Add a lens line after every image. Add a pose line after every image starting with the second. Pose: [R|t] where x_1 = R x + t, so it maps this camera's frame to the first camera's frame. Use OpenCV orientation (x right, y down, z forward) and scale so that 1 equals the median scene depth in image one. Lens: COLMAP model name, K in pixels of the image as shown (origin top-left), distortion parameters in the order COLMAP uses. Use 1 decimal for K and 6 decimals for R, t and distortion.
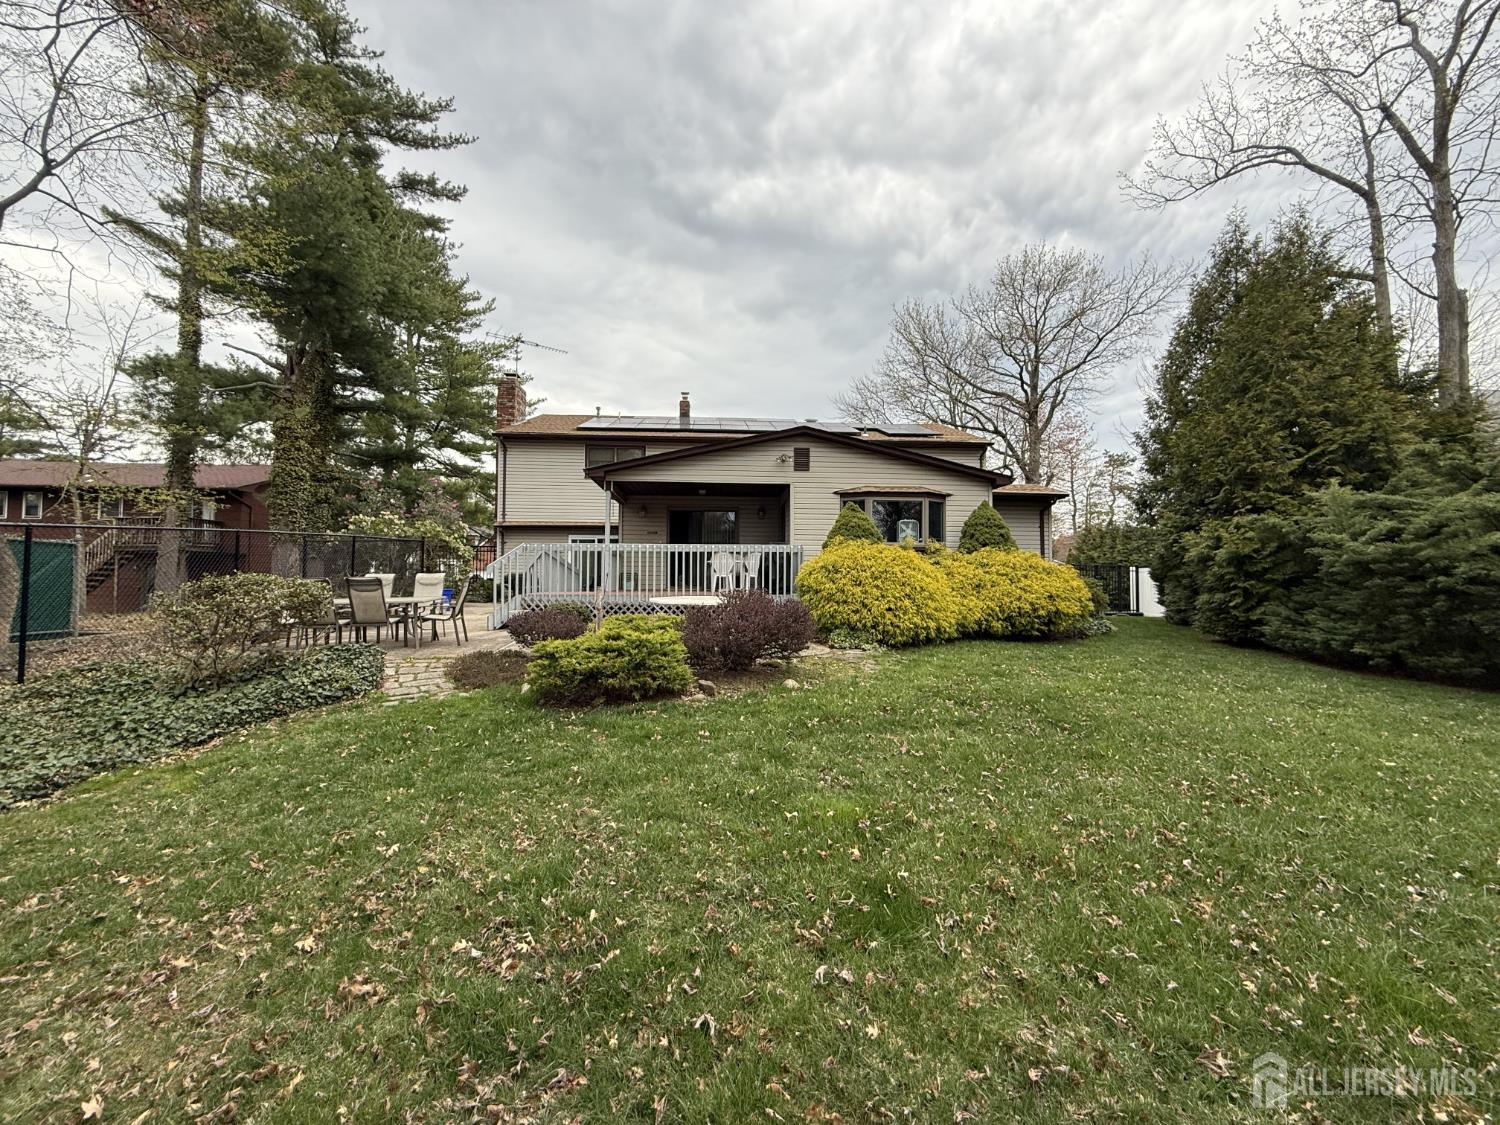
lens RADIAL K [[601.4, 0, 749.5], [0, 601.4, 561.0], [0, 0, 1]] dist [0.003977, -0.001112]
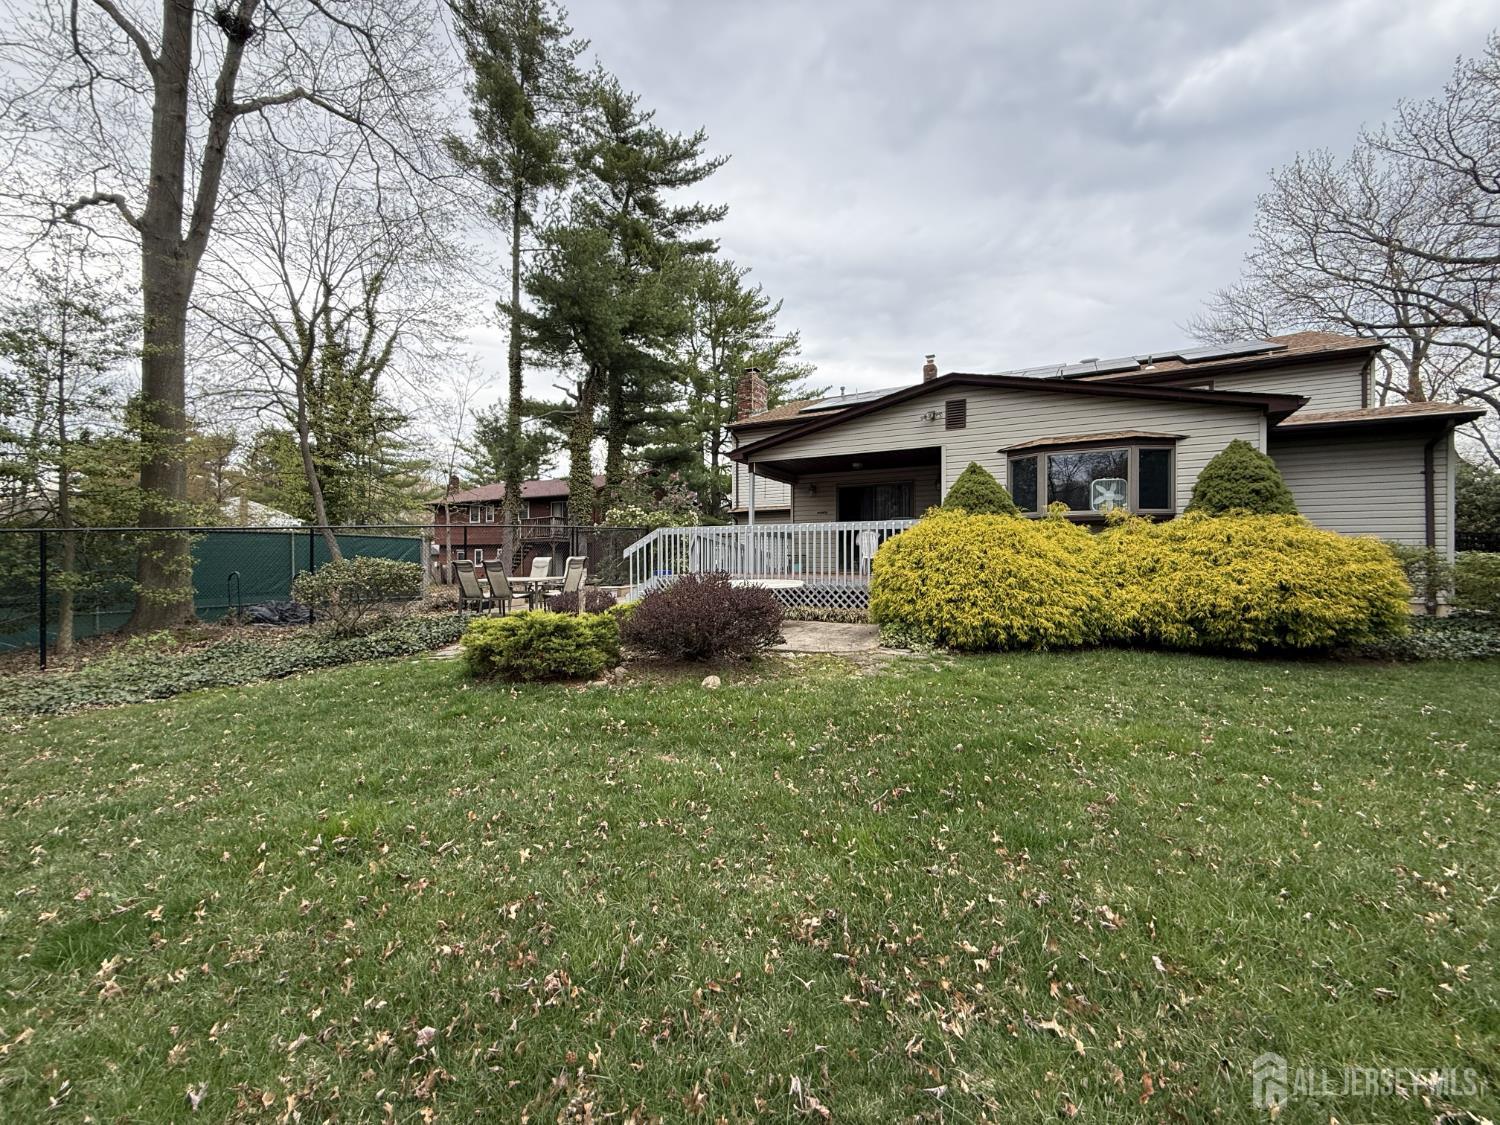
lens RADIAL K [[601.4, 0, 761.2], [0, 601.4, 562.8], [0, 0, 1]] dist [0.003977, -0.001112]
pose [[0.838516, -0.001198, -0.544875, 0.272594], [0.018827, 0.999464, 0.026776, 0.005019], [0.544551, -0.032710, 0.838090, 0.142062]]
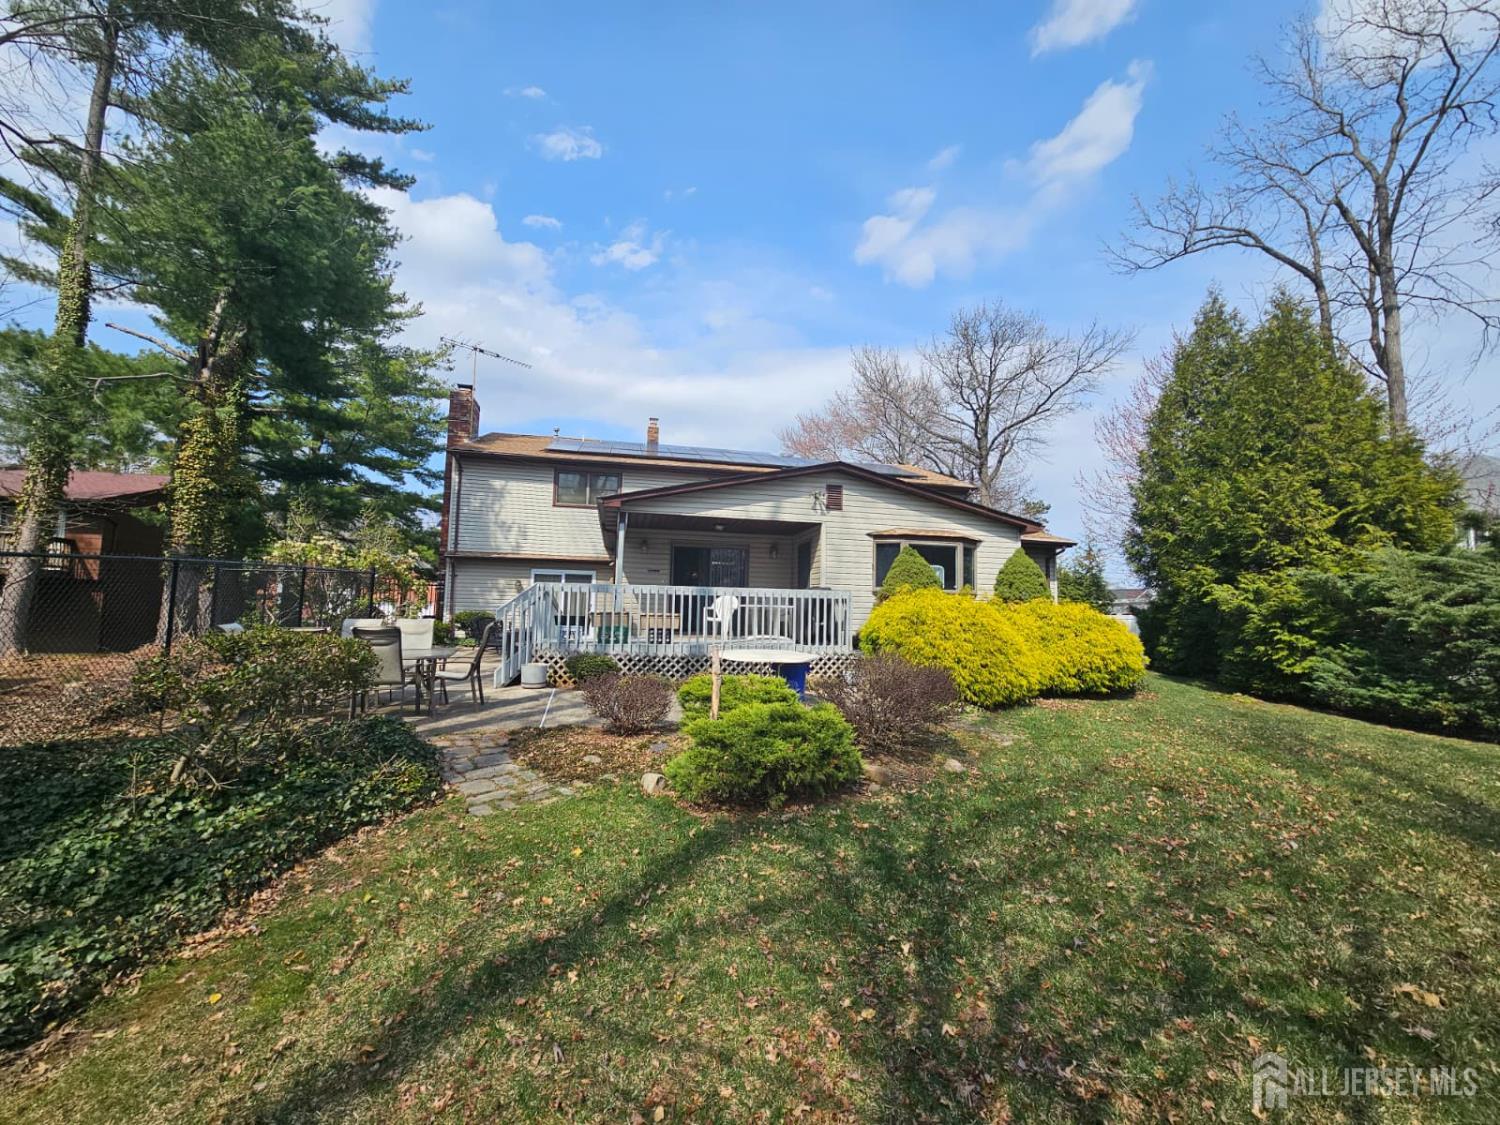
lens RADIAL K [[629.7, 0, 757.2], [0, 629.7, 556.8], [0, 0, 1]] dist [0.000979, -0.000439]
pose [[0.987142, 0.025092, 0.157865, -0.158188], [-0.014127, 0.997433, -0.070204, -0.007799], [-0.159221, 0.067071, 0.984962, 0.066317]]
